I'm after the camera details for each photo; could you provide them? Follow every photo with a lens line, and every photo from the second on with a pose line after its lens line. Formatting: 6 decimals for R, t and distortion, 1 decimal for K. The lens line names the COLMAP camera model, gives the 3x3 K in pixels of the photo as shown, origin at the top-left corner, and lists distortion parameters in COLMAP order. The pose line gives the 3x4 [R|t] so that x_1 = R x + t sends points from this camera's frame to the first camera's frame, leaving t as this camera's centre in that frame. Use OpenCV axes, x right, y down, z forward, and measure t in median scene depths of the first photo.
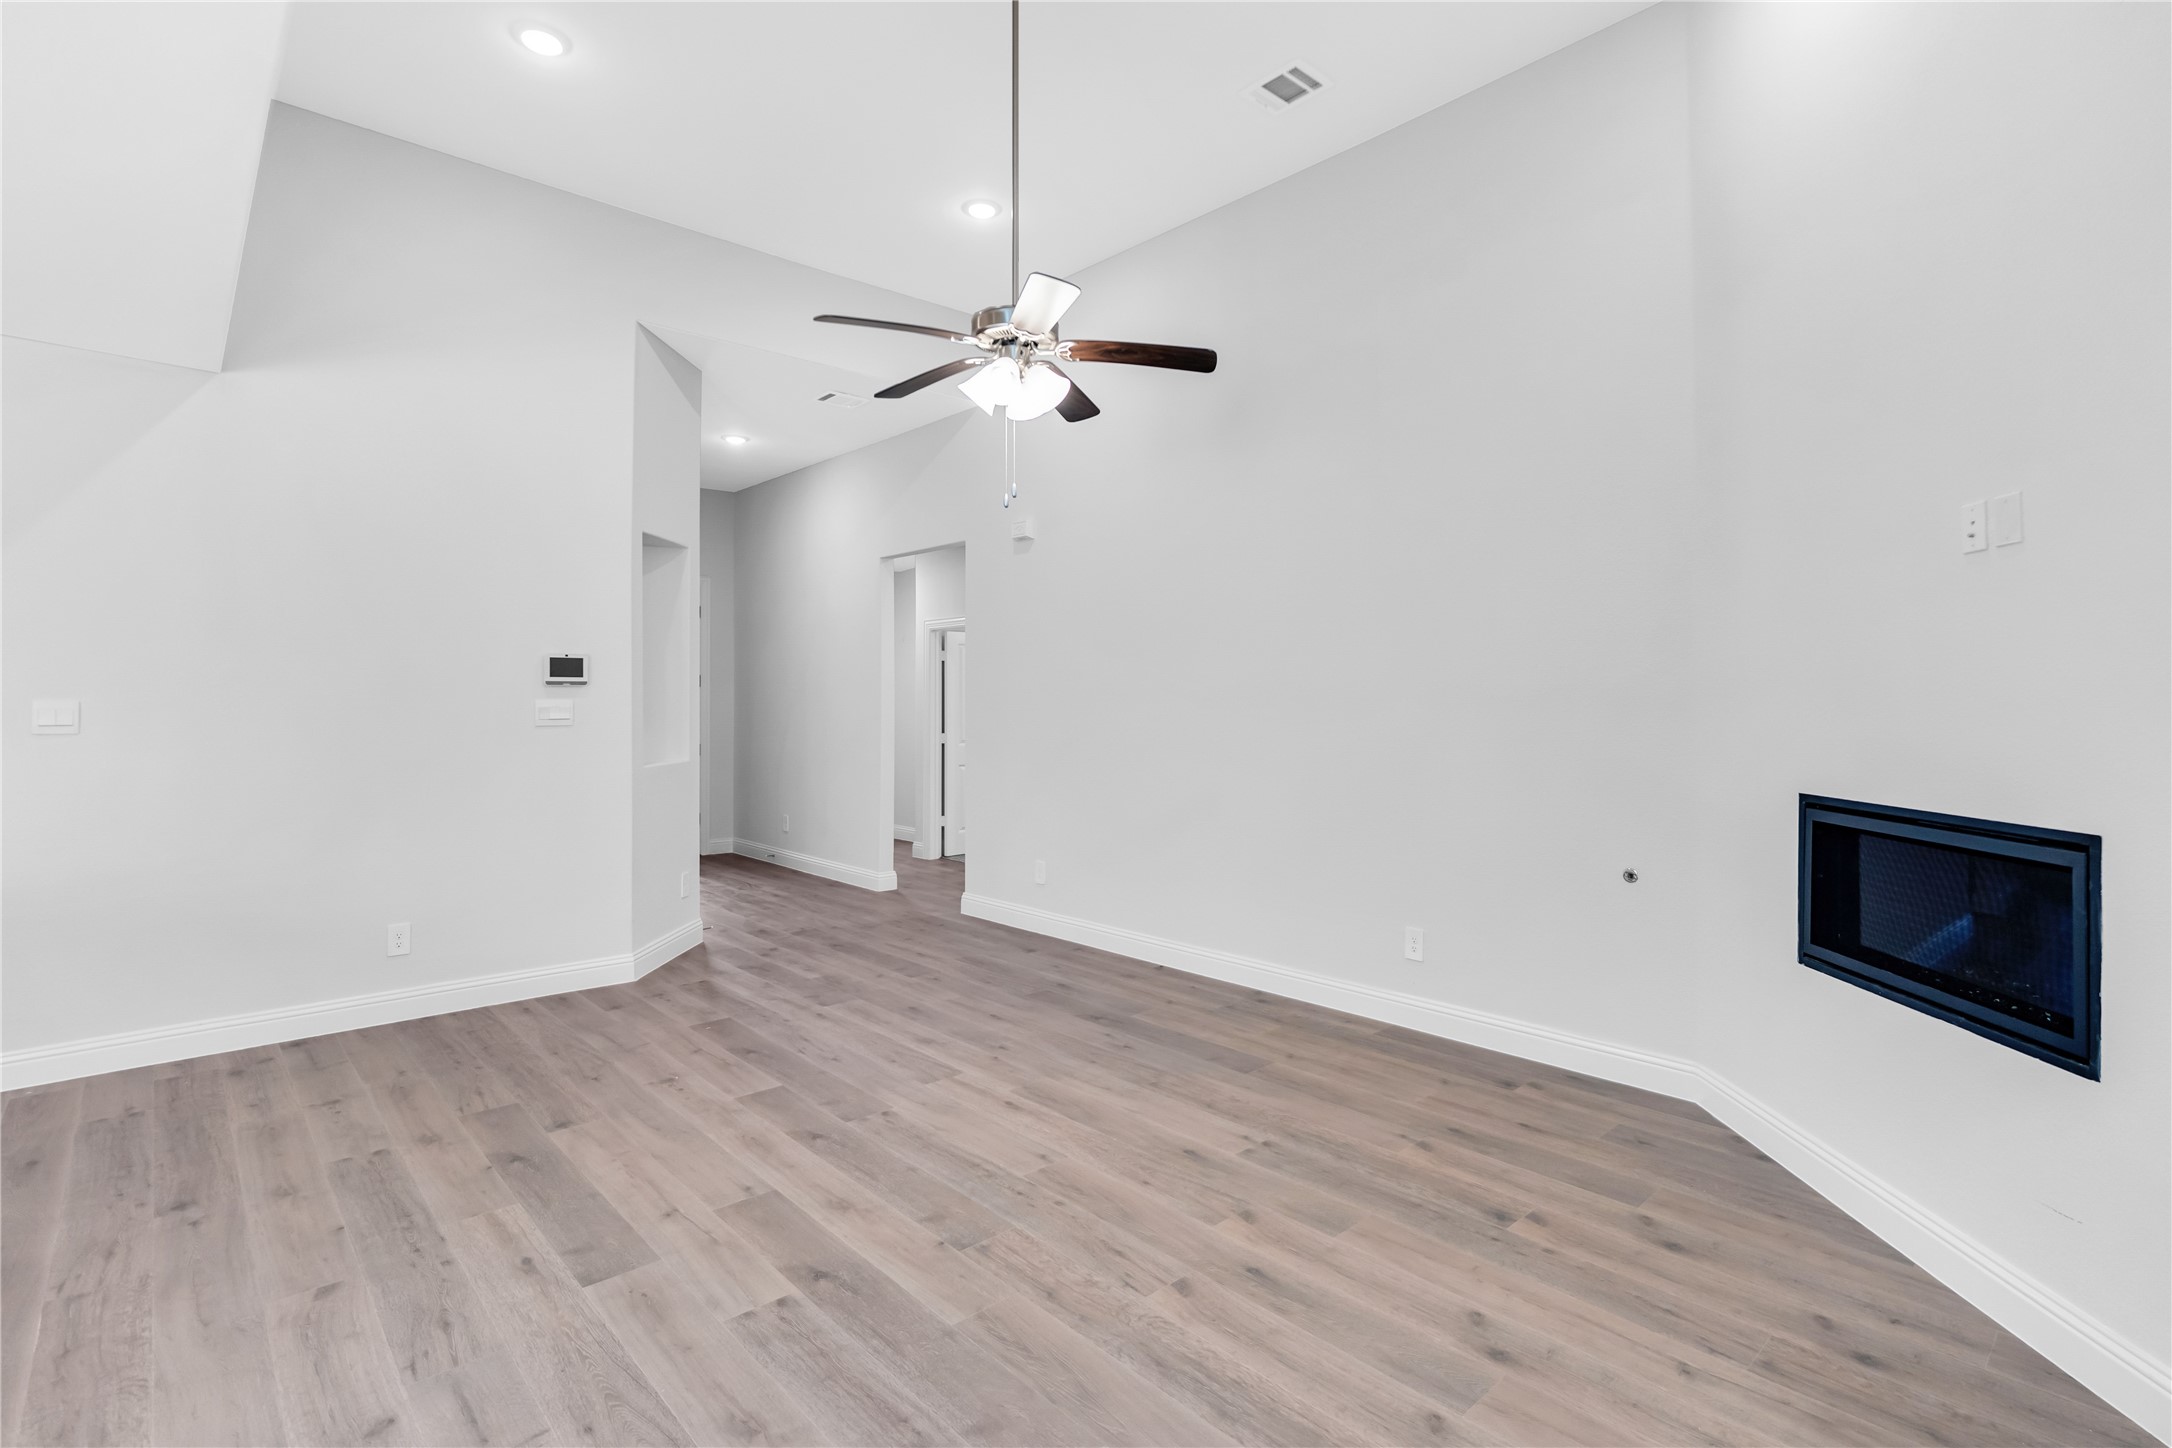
lens RADIAL K [[1026.6, 0, 1088.3], [0, 1026.6, 698.8], [0, 0, 1]] dist [-0.000466, -0.000532]
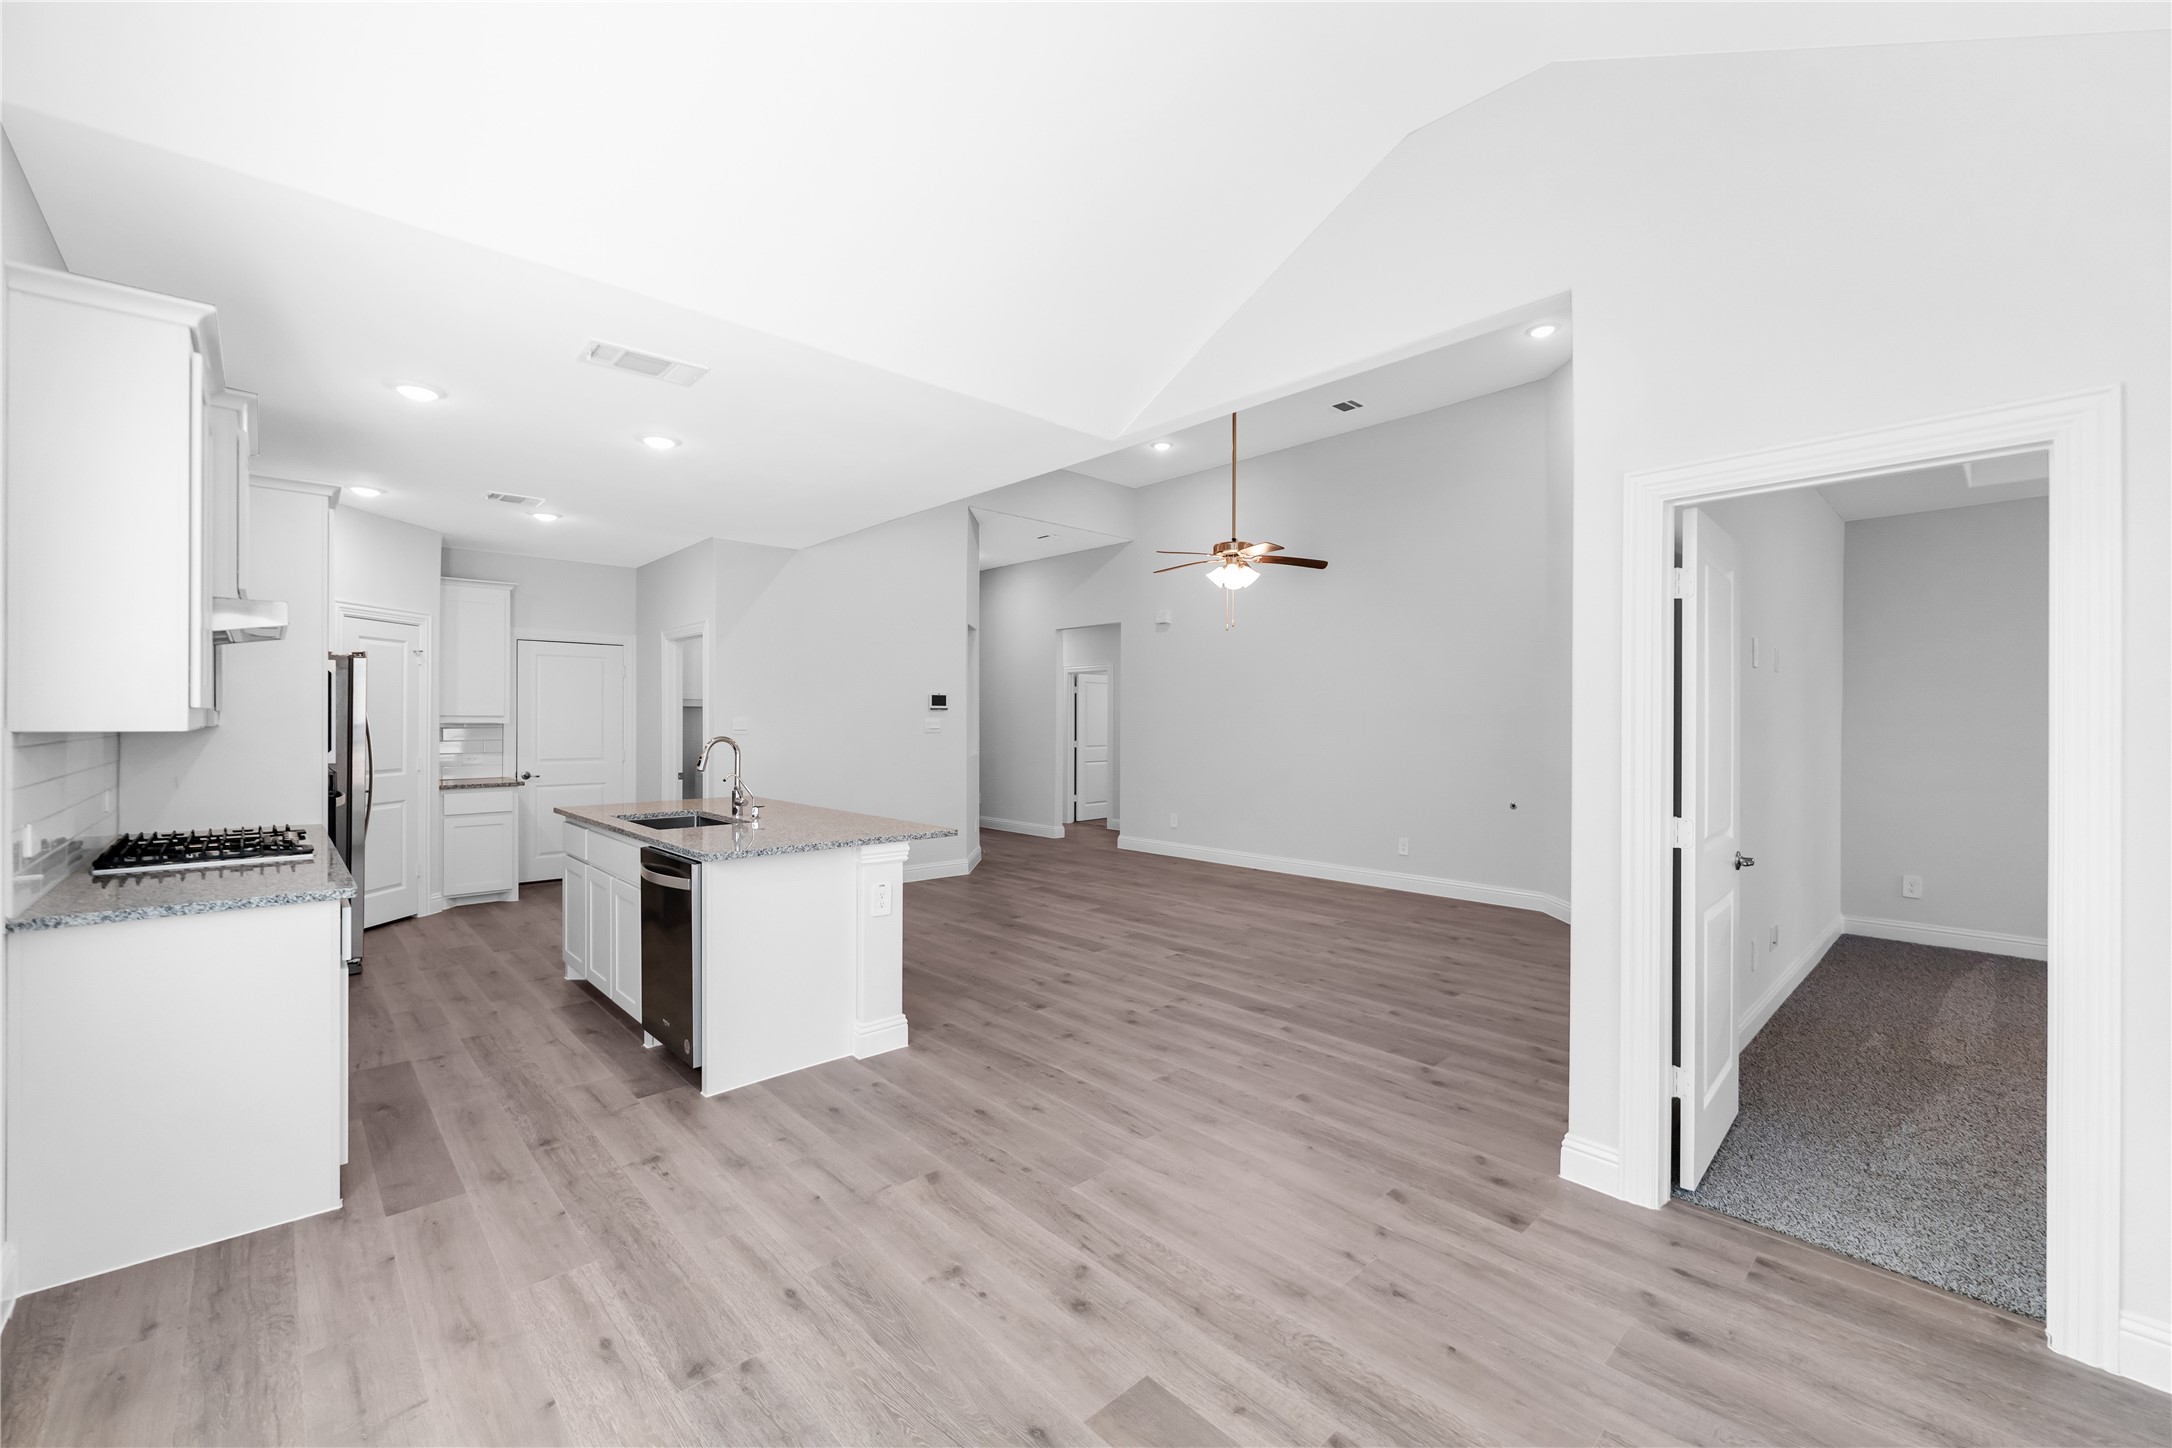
lens RADIAL K [[880.7, 0, 1084.4], [0, 880.7, 714.6], [0, 0, 1]] dist [0.000080, 0.000124]
pose [[0.999910, 0.004075, 0.012776, -0.412489], [-0.004029, 0.999985, -0.003675, -0.000706], [-0.012791, 0.003624, 0.999912, -0.879383]]
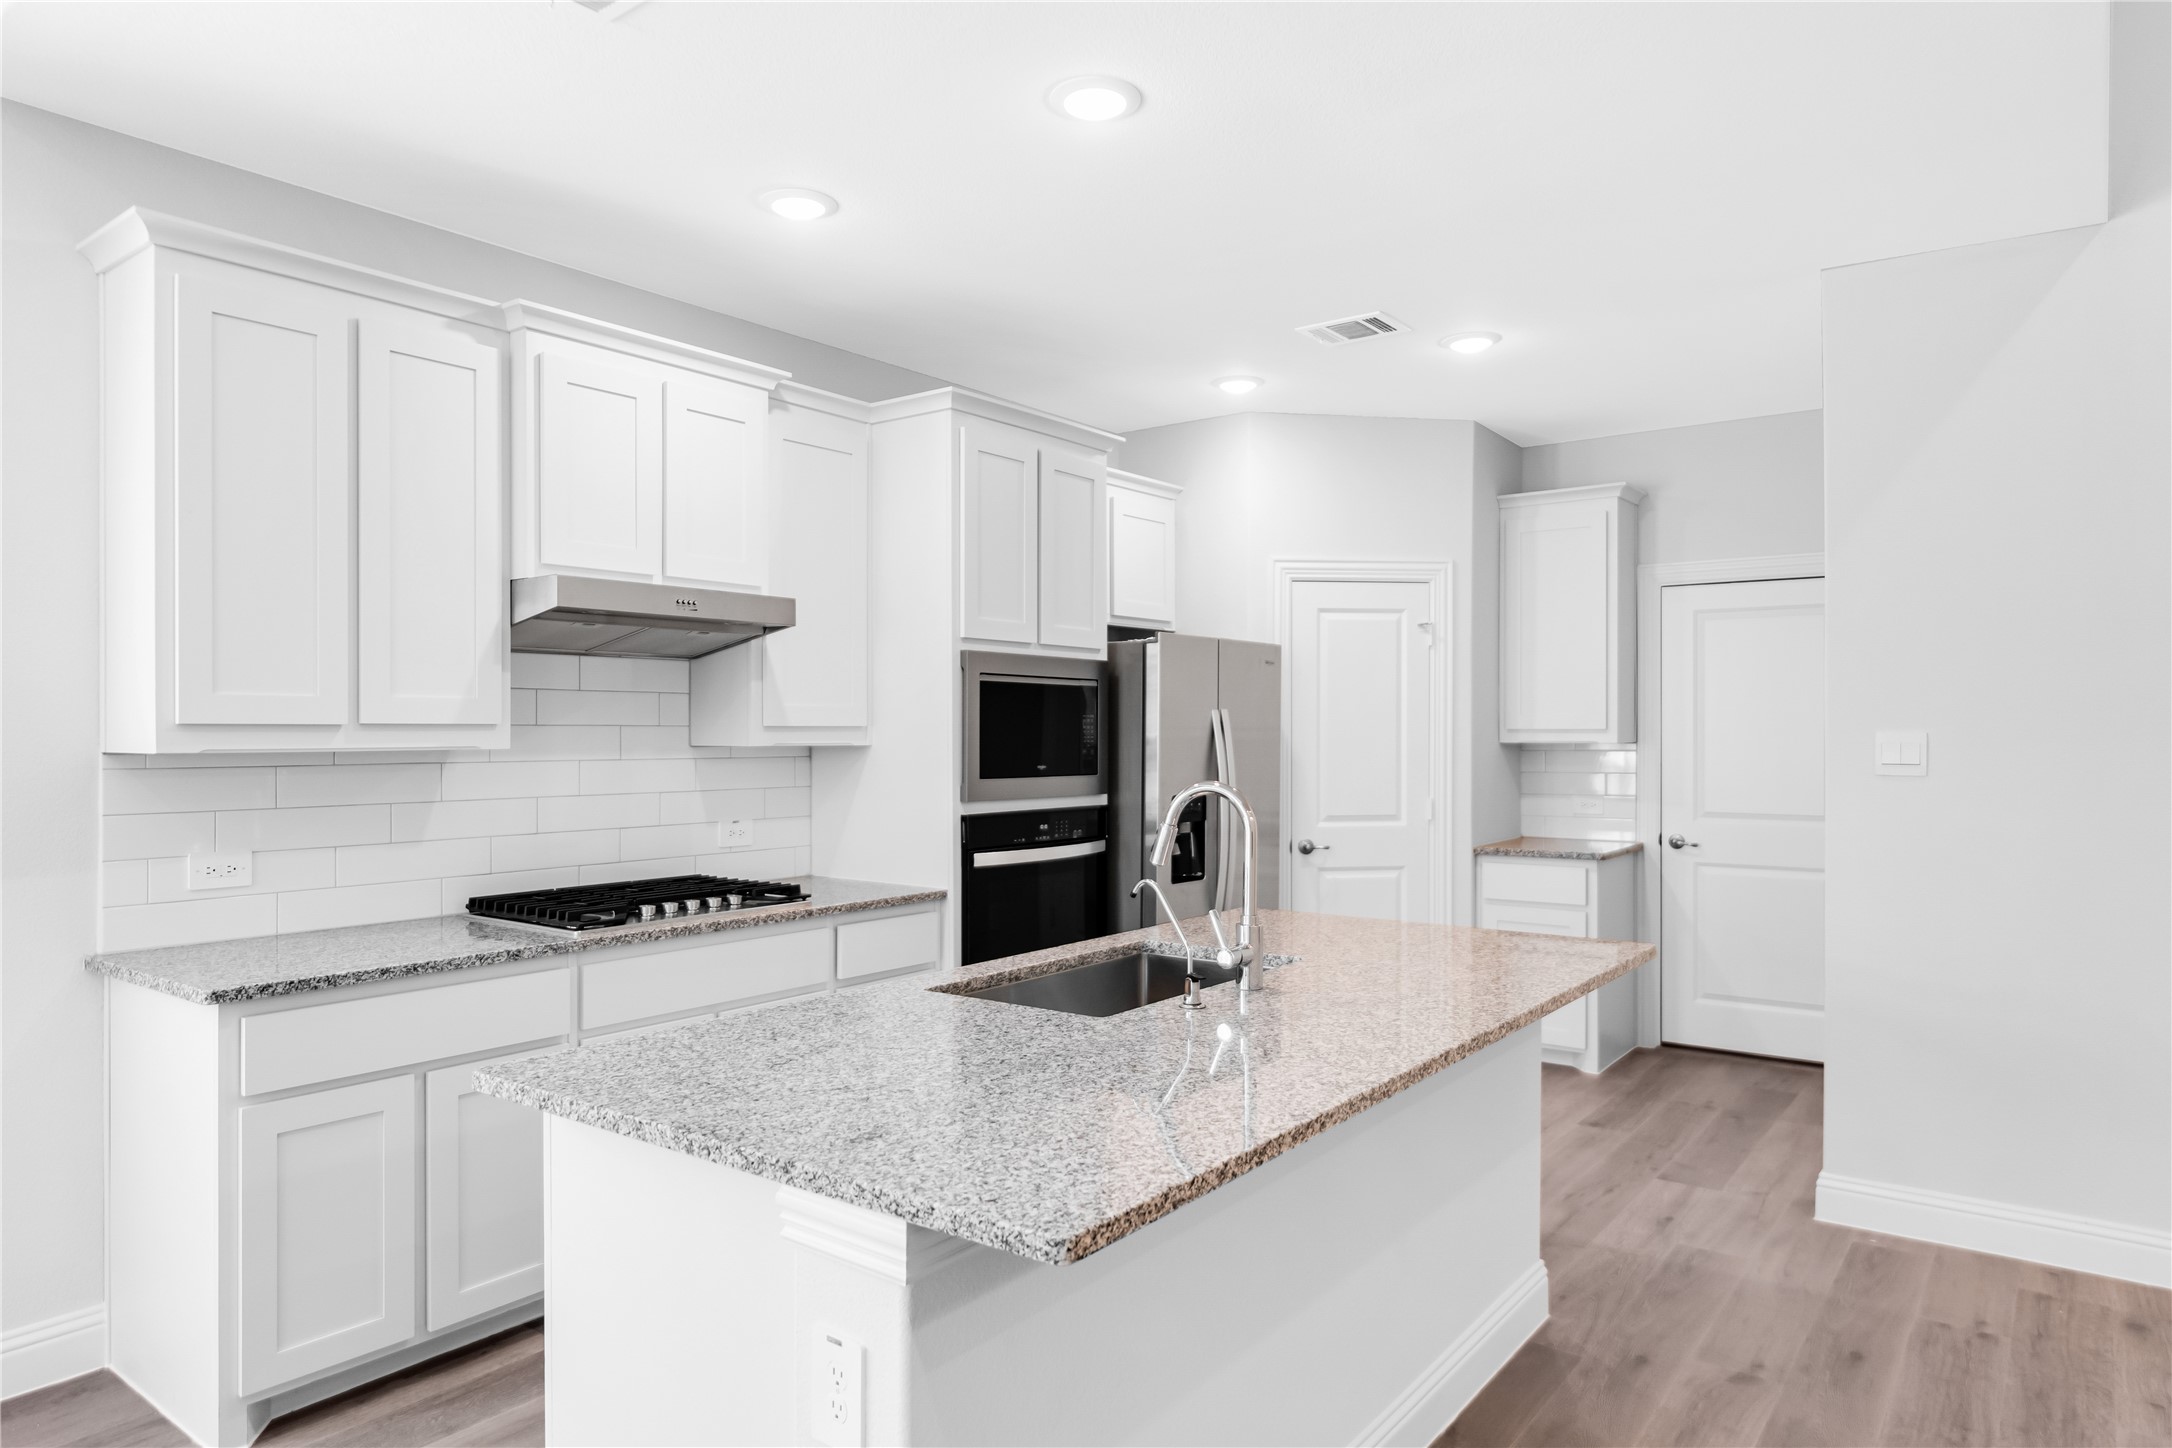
lens RADIAL K [[1353.9, 0, 1081.3], [0, 1353.9, 723.0], [0, 0, 1]] dist [0.003757, 0.003396]
pose [[0.190976, -0.004944, -0.981582, -0.164812], [0.001666, 0.999988, -0.004712, -0.001198], [0.981593, -0.000736, 0.190982, 0.253169]]
